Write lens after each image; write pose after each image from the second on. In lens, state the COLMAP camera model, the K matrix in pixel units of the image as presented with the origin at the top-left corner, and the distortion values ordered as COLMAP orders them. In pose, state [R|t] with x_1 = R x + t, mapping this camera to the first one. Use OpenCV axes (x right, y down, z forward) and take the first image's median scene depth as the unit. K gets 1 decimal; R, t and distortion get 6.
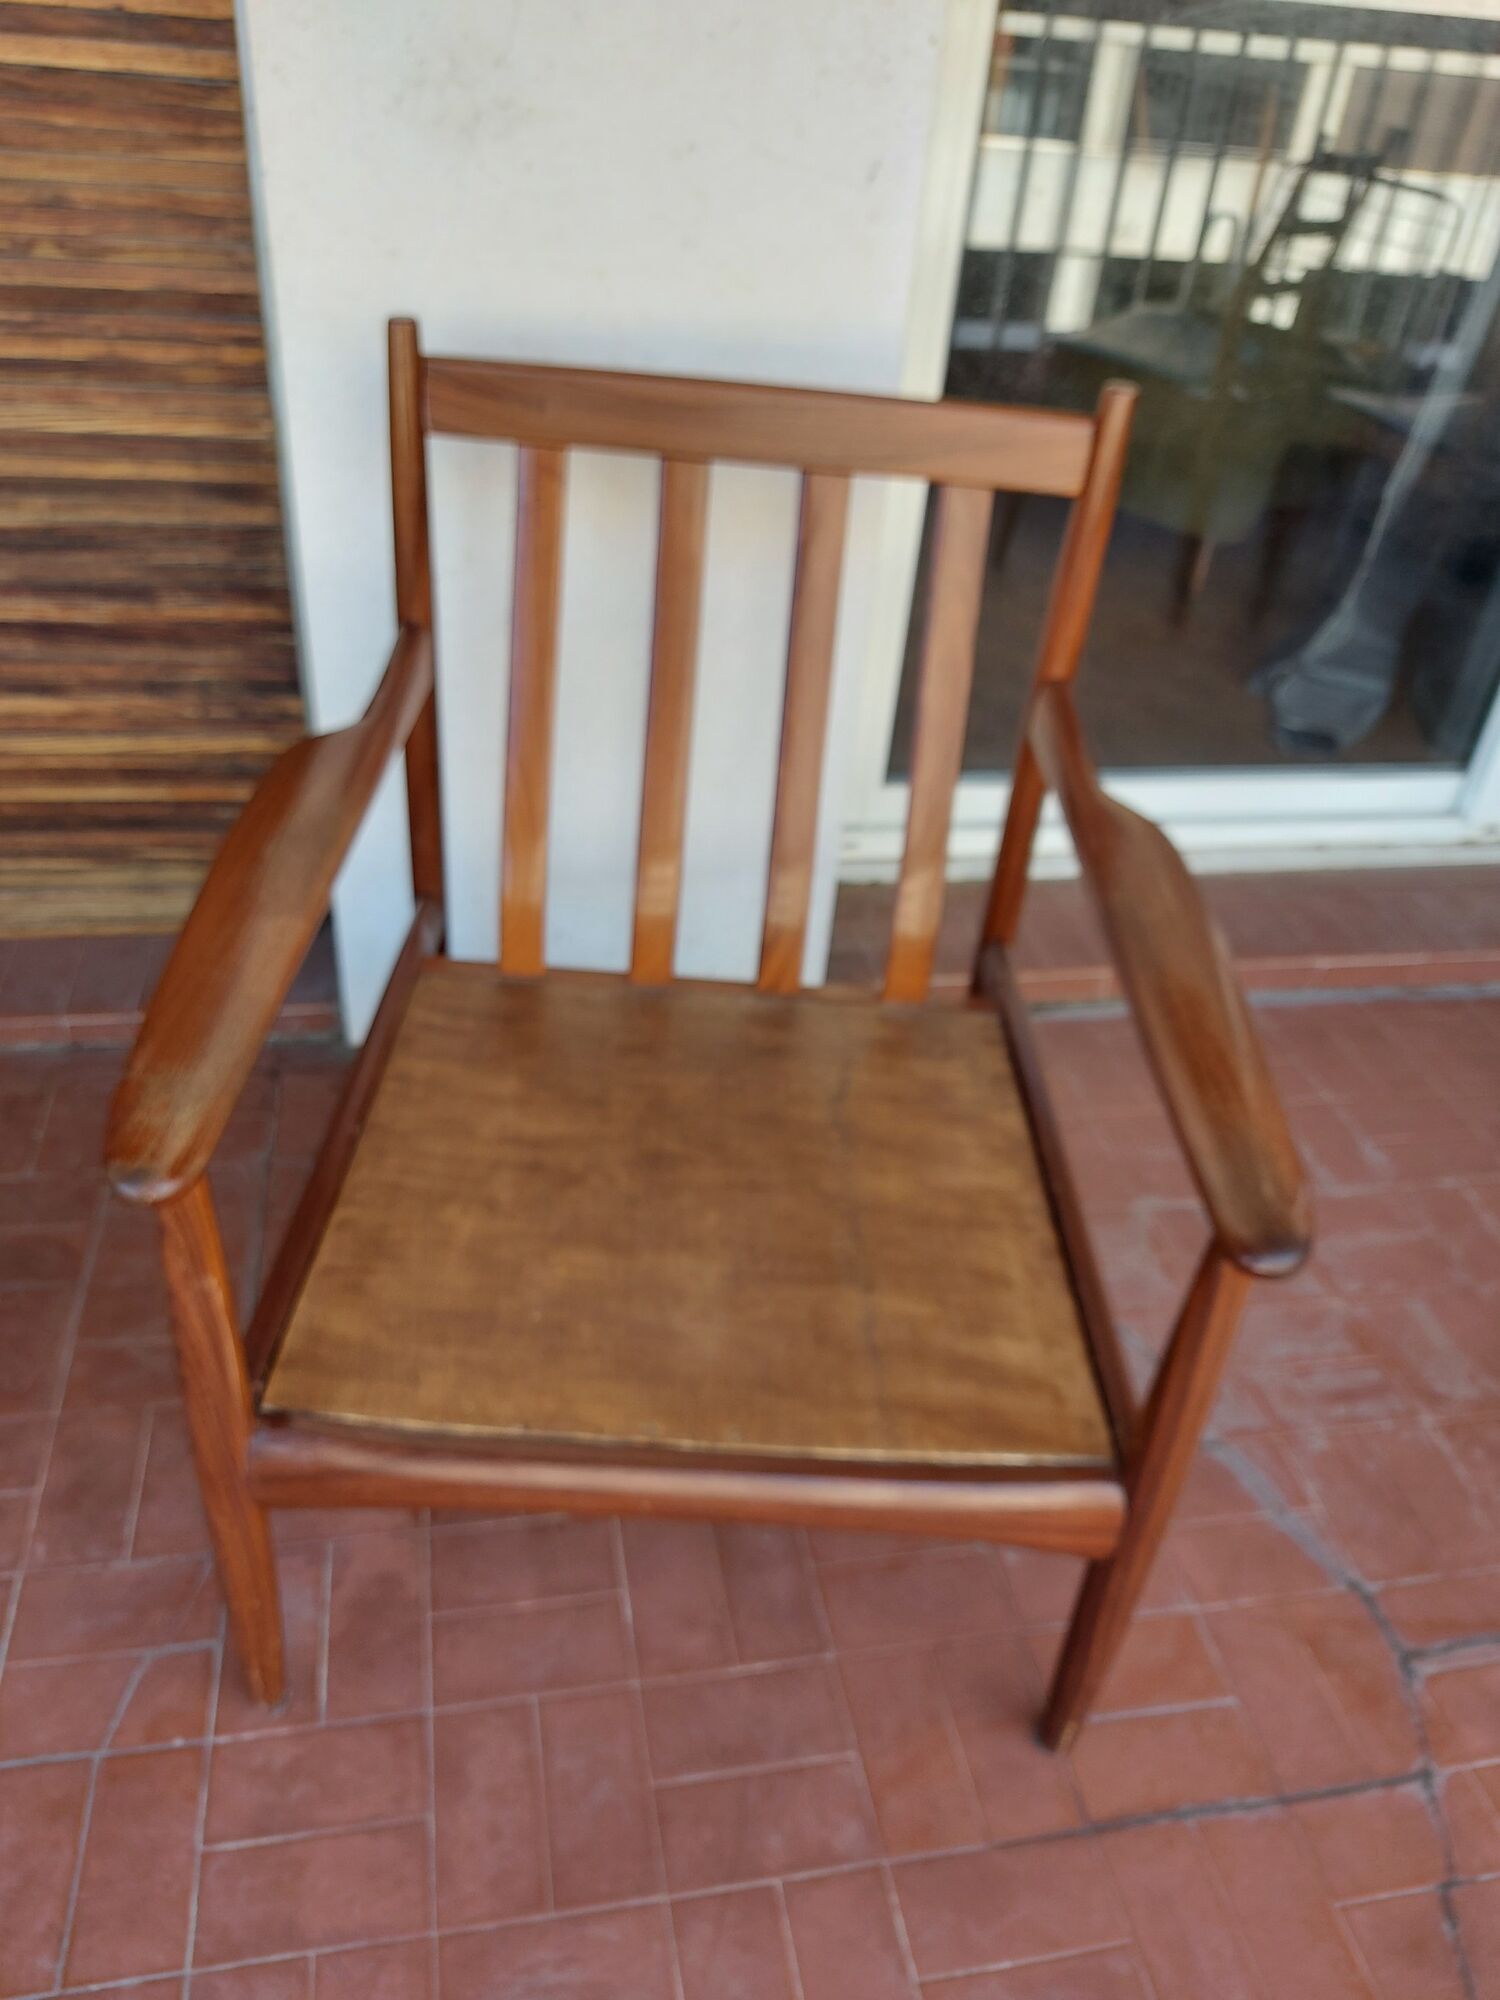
lens RADIAL K [[1489.2, 0, 711.5], [0, 1489.2, 993.8], [0, 0, 1]] dist [0.049863, -0.054951]
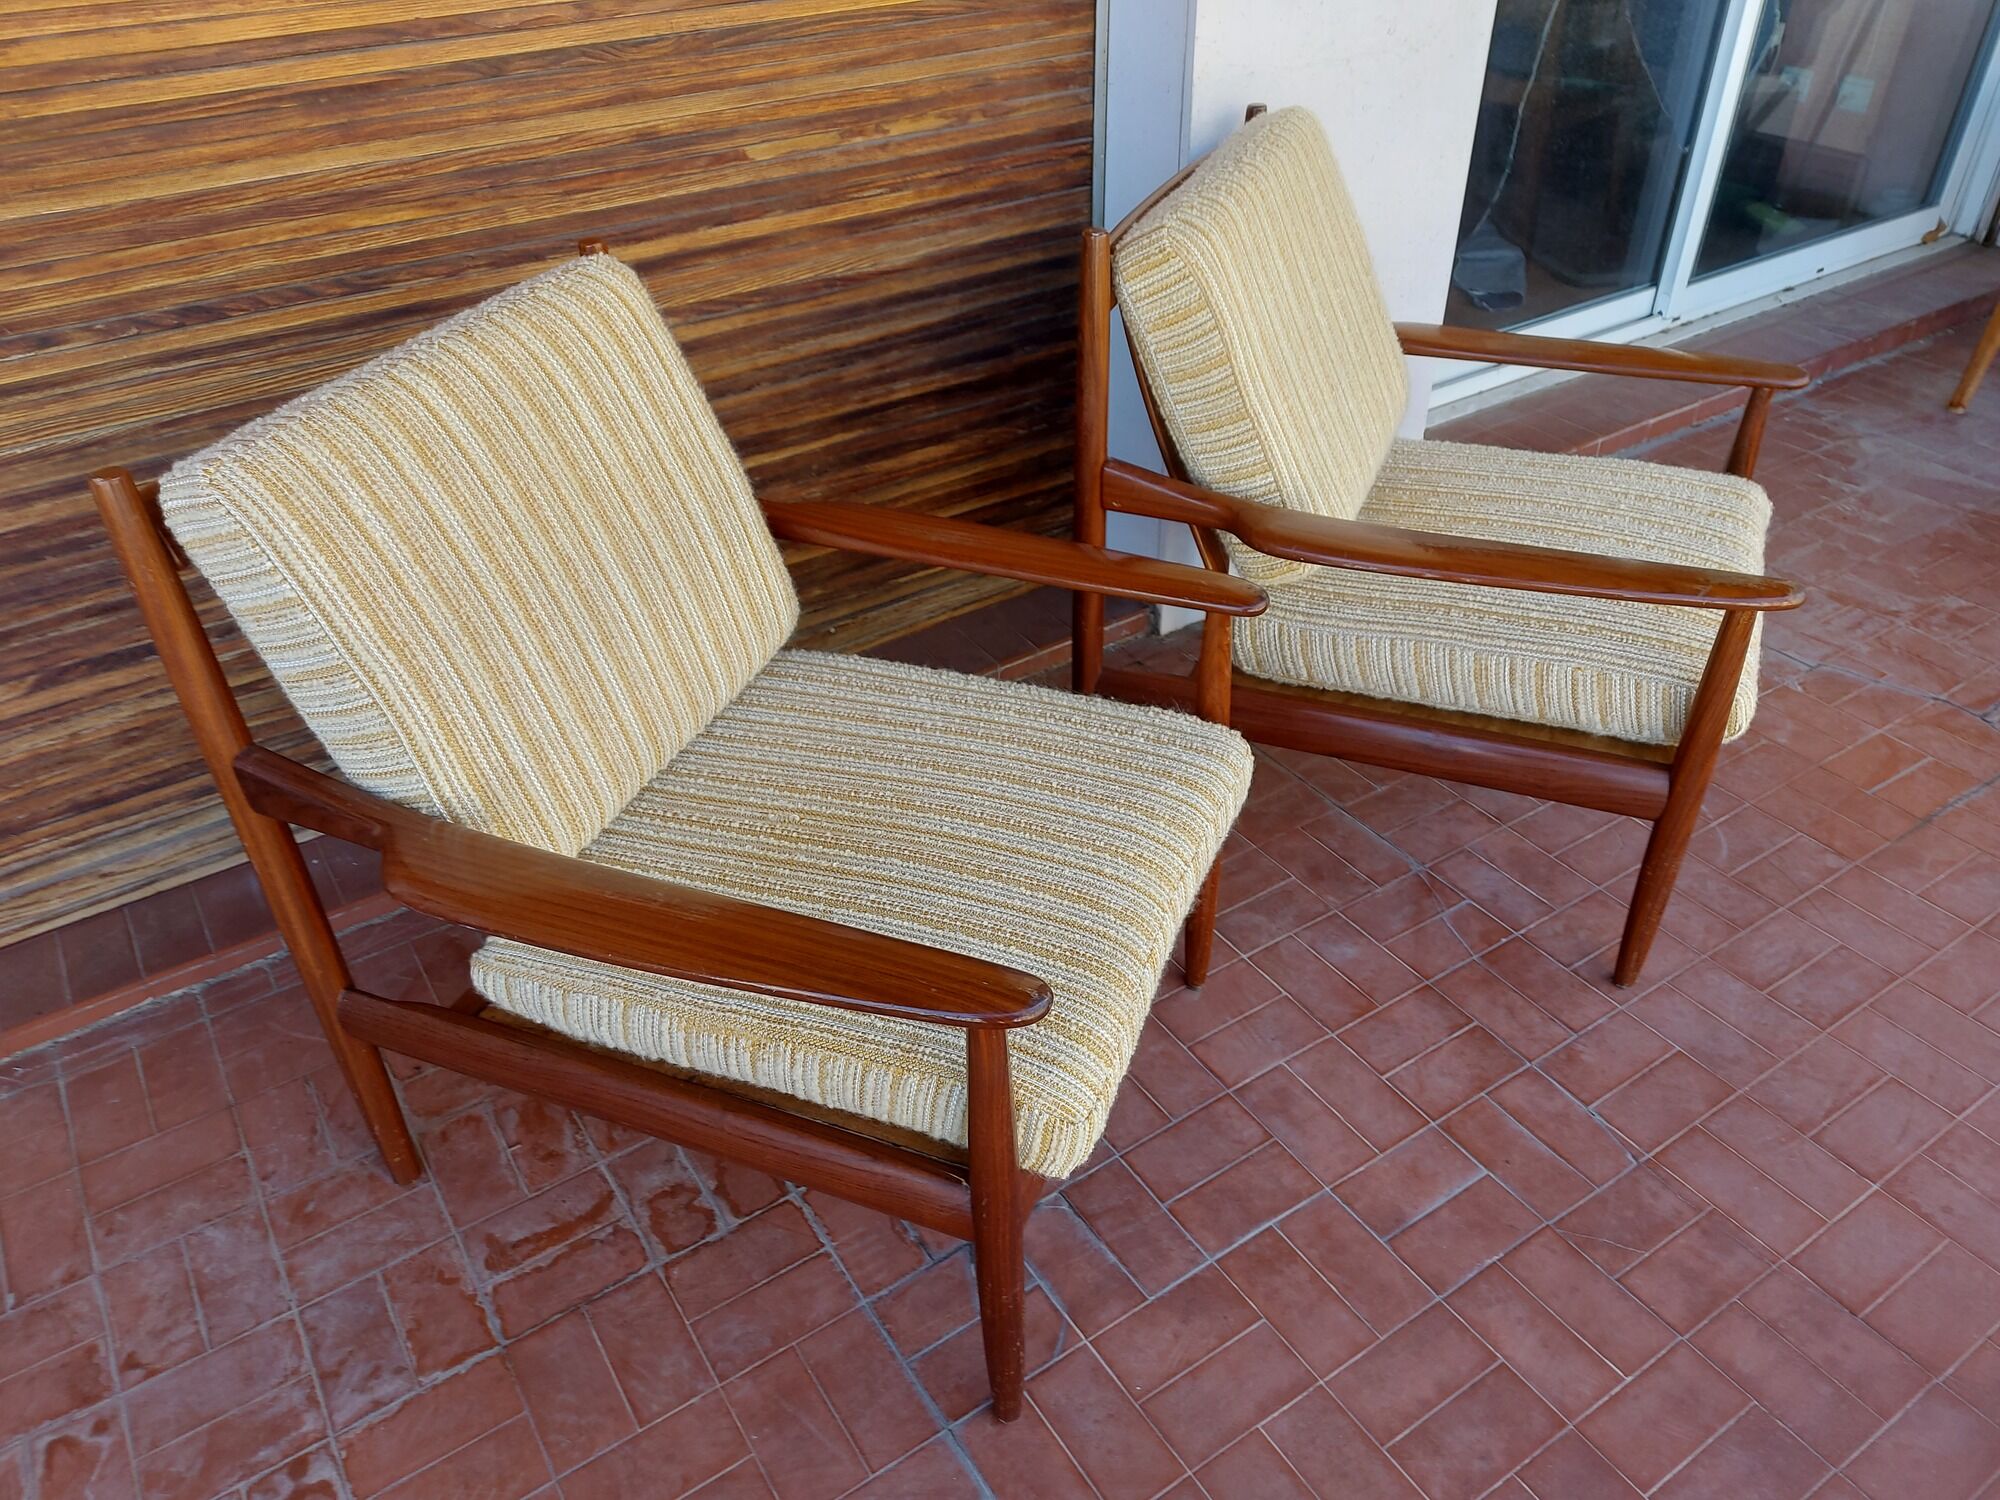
lens RADIAL K [[1489.2, 0, 1008.6], [0, 1489.2, 773.3], [0, 0, 1]] dist [0.049863, -0.054951]
pose [[0.915042, -0.306141, 0.262634, -0.969497], [0.296256, 0.951961, 0.077473, 0.004688], [-0.273736, 0.006916, 0.961780, -0.391555]]
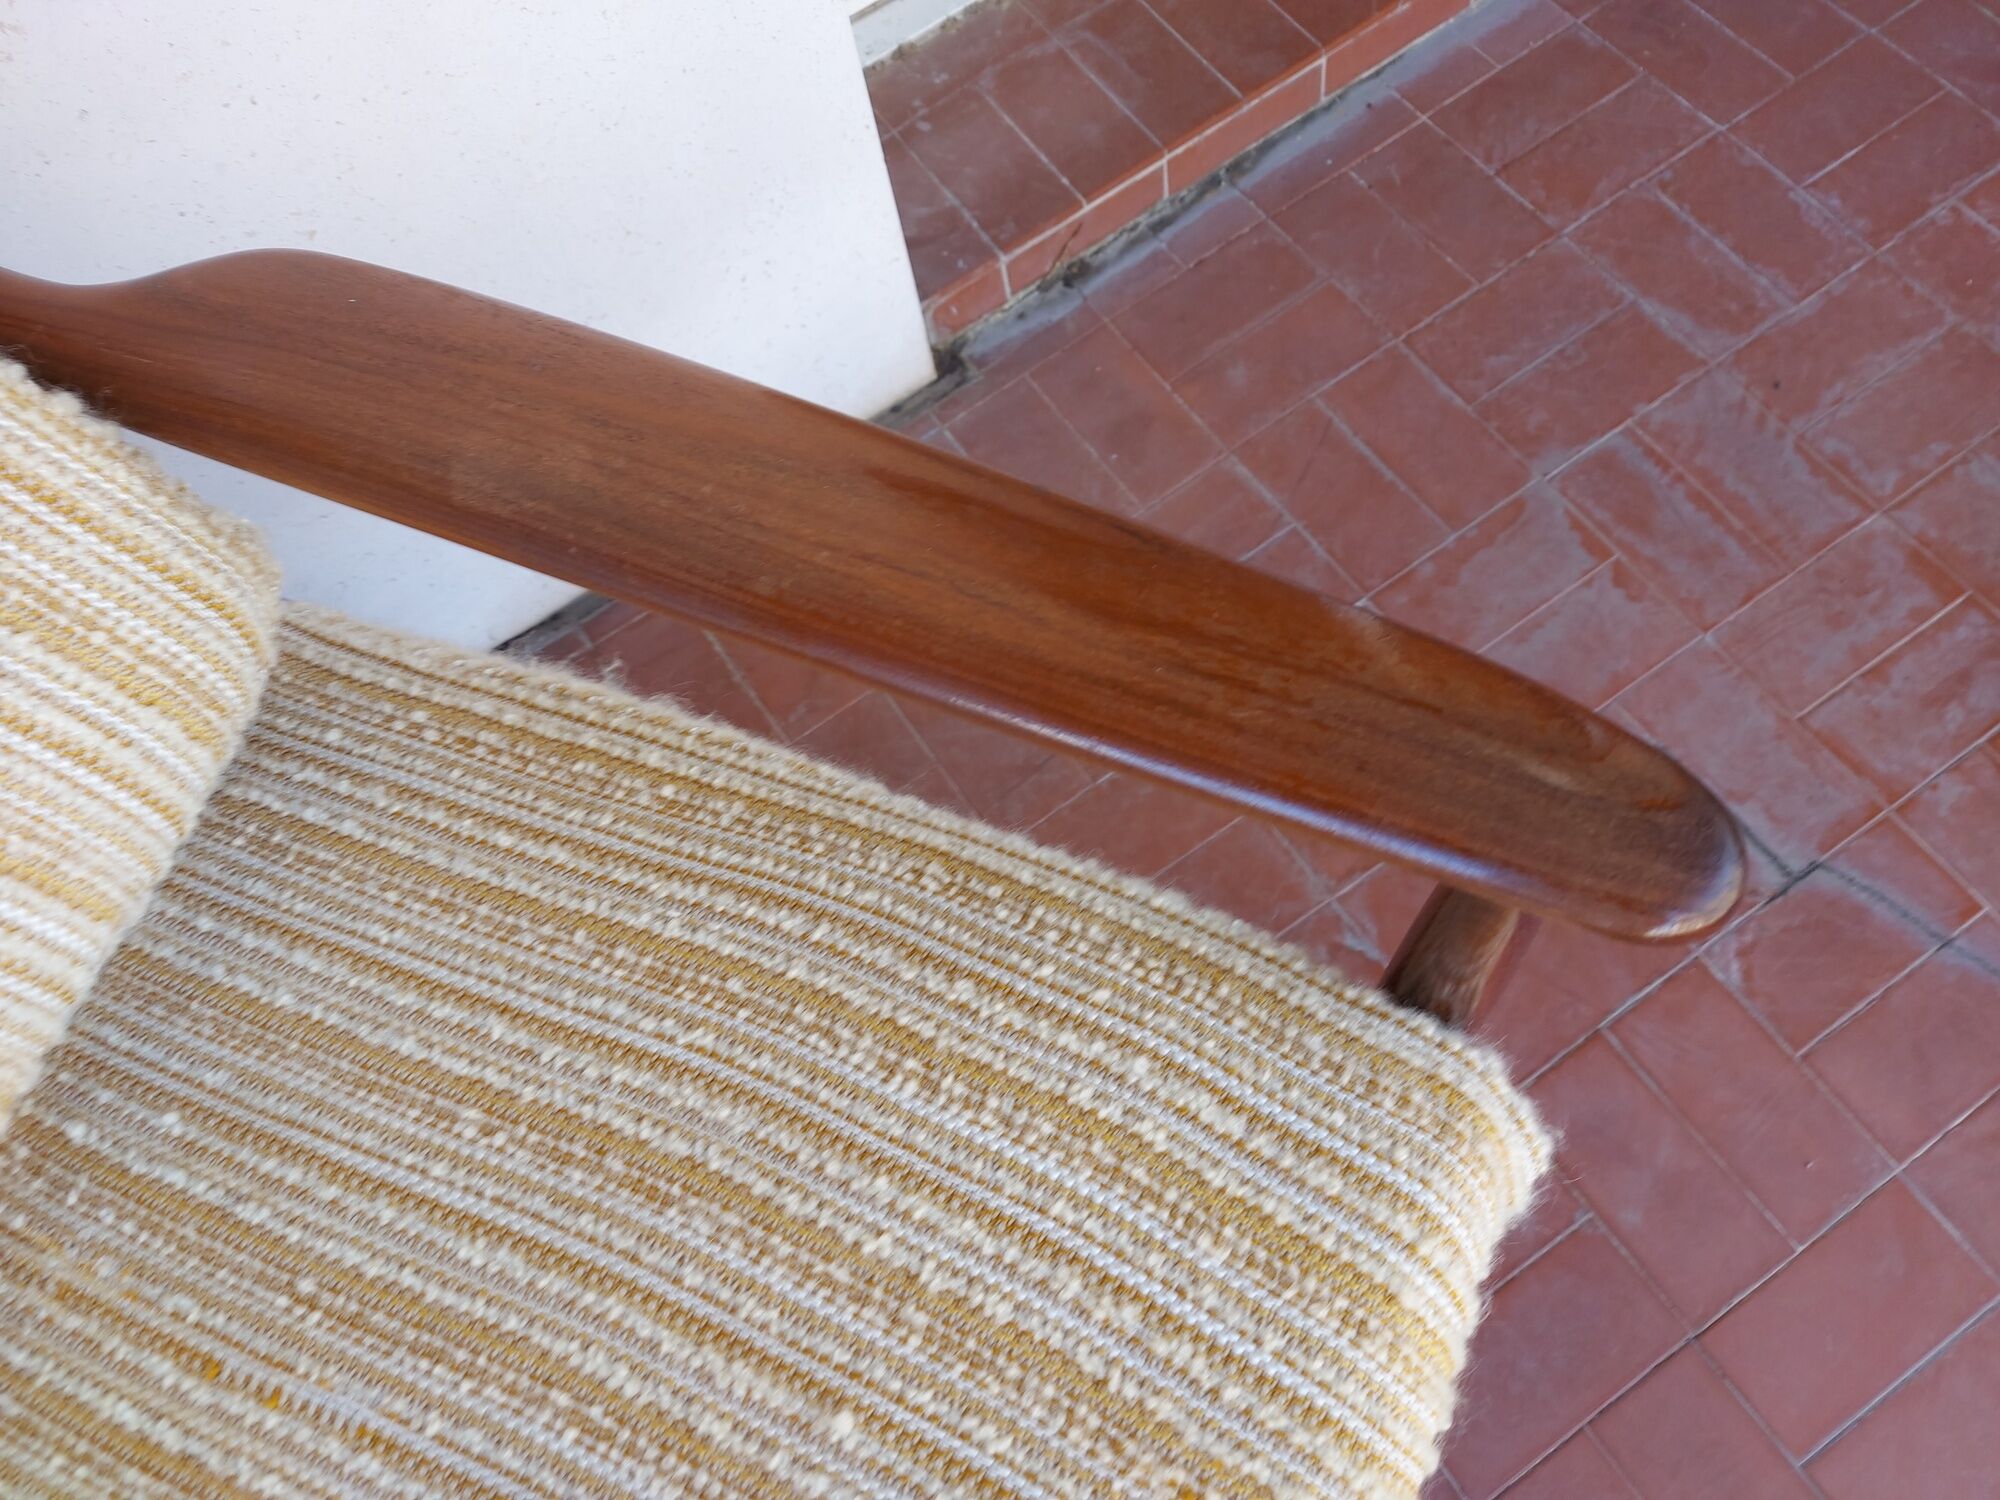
lens RADIAL K [[1489.2, 0, 1015.9], [0, 1489.2, 747.0], [0, 0, 1]] dist [0.049863, -0.054951]
pose [[0.899441, -0.436908, -0.010822, 0.040329], [0.379608, 0.768730, 0.514736, -0.220454], [-0.216573, -0.467082, 0.857281, 0.504539]]
